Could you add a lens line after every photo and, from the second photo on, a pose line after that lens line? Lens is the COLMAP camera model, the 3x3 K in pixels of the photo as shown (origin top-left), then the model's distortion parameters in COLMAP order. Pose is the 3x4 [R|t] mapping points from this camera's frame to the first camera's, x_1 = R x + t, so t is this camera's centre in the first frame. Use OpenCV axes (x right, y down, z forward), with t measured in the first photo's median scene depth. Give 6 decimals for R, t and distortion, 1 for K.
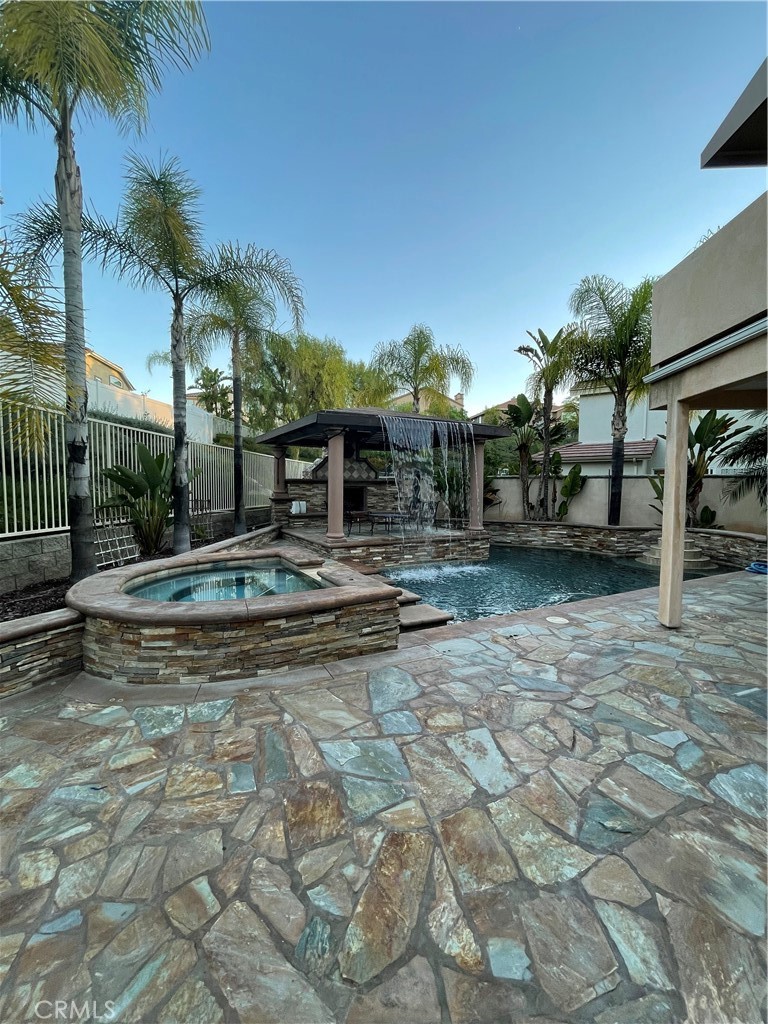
lens RADIAL K [[414.7, 0, 382.8], [0, 414.7, 511.6], [0, 0, 1]] dist [-0.002572, -0.000934]
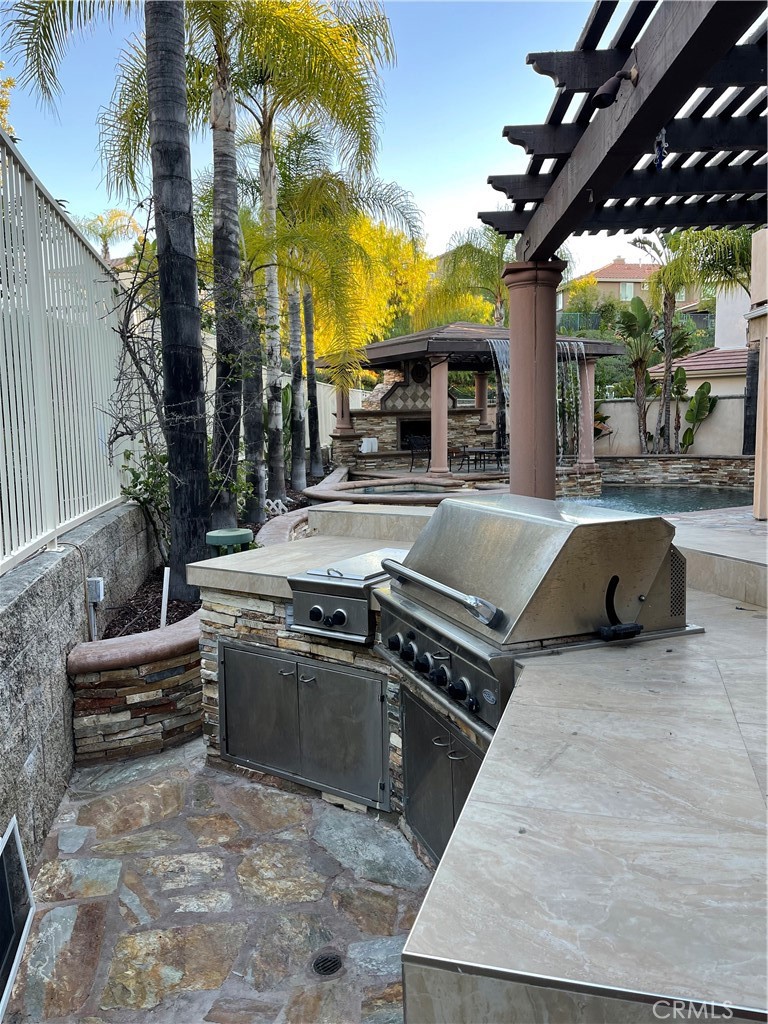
lens RADIAL K [[767.1, 0, 389.2], [0, 767.1, 516.3], [0, 0, 1]] dist [0.043809, -0.011495]
pose [[0.999392, -0.030432, 0.017042, -0.197463], [0.029311, 0.997610, 0.062576, 0.037712], [-0.018906, -0.062039, 0.997895, -0.552210]]
